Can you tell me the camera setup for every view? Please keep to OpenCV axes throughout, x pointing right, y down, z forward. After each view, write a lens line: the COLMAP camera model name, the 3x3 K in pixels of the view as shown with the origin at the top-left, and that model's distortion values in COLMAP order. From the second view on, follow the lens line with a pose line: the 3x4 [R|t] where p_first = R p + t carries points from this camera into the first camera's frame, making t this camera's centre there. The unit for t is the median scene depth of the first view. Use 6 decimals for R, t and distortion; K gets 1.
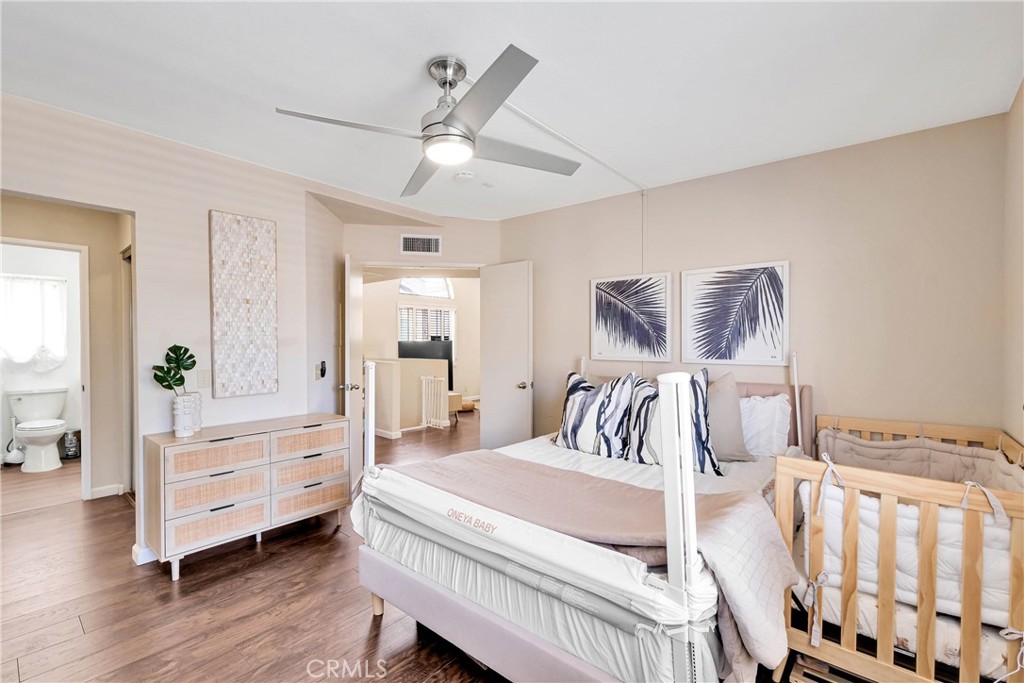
lens RADIAL K [[448.5, 0, 502.2], [0, 448.5, 345.4], [0, 0, 1]] dist [-0.000572, -0.000226]
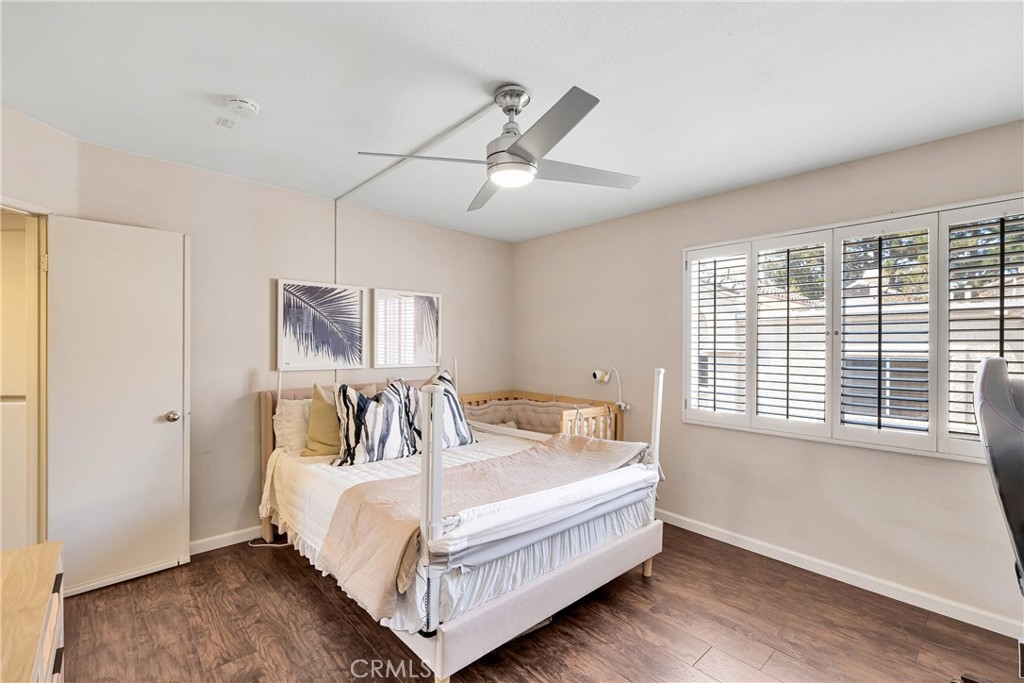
lens RADIAL K [[448.5, 0, 502.2], [0, 448.5, 345.4], [0, 0, 1]] dist [-0.000572, -0.000226]
pose [[0.129711, -0.002706, 0.991548, -0.809228], [0.002104, 0.999995, 0.002453, -0.025774], [-0.991550, 0.001768, 0.129716, 0.615926]]
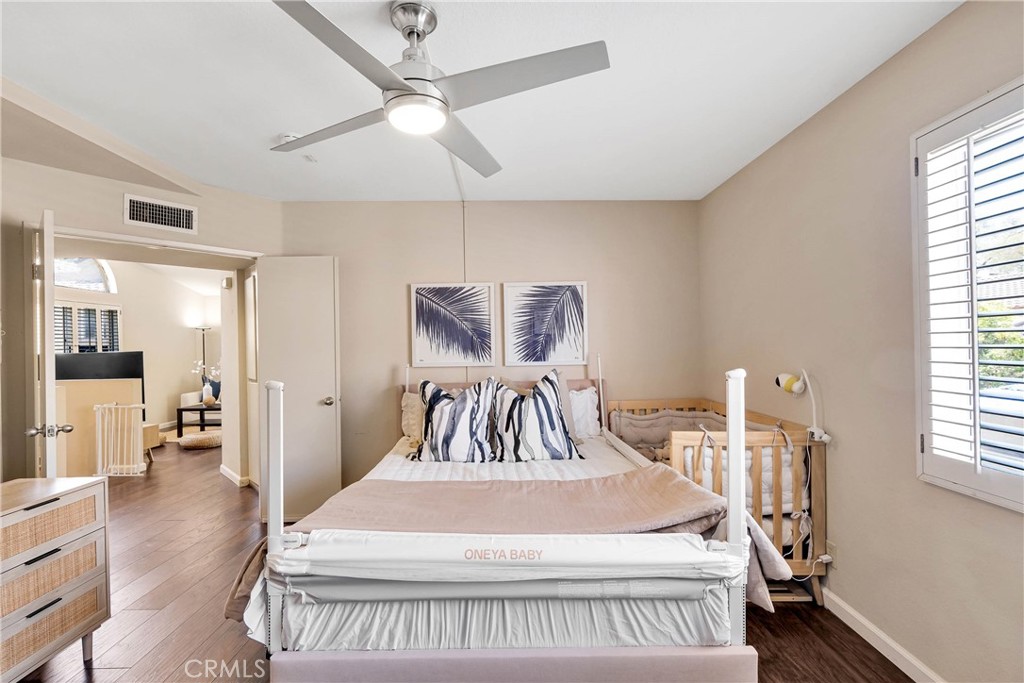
lens RADIAL K [[448.5, 0, 502.2], [0, 448.5, 345.4], [0, 0, 1]] dist [-0.000572, -0.000226]
pose [[0.759265, -0.012009, 0.650670, -0.373718], [0.022537, 0.999715, -0.007847, -0.004069], [-0.650391, 0.020623, 0.759320, 0.197419]]
